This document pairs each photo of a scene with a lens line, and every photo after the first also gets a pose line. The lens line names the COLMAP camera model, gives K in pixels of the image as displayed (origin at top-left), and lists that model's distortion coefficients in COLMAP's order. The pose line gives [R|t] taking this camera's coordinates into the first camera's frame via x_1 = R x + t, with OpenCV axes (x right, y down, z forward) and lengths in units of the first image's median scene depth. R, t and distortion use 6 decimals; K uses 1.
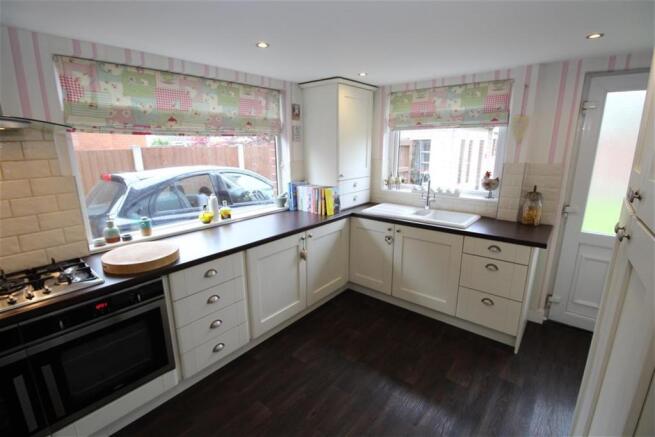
lens RADIAL K [[308.9, 0, 323.0], [0, 308.9, 215.9], [0, 0, 1]] dist [0.030721, -0.017699]
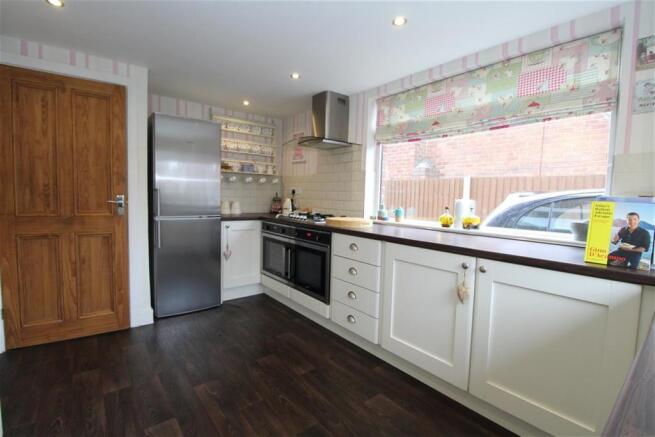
lens RADIAL K [[308.9, 0, 323.0], [0, 308.9, 215.9], [0, 0, 1]] dist [0.030721, -0.017699]
pose [[-0.199860, 0.062711, -0.977816, 0.662718], [-0.257751, 0.959437, 0.114215, -0.023719], [0.945315, 0.274860, -0.175590, 0.900896]]
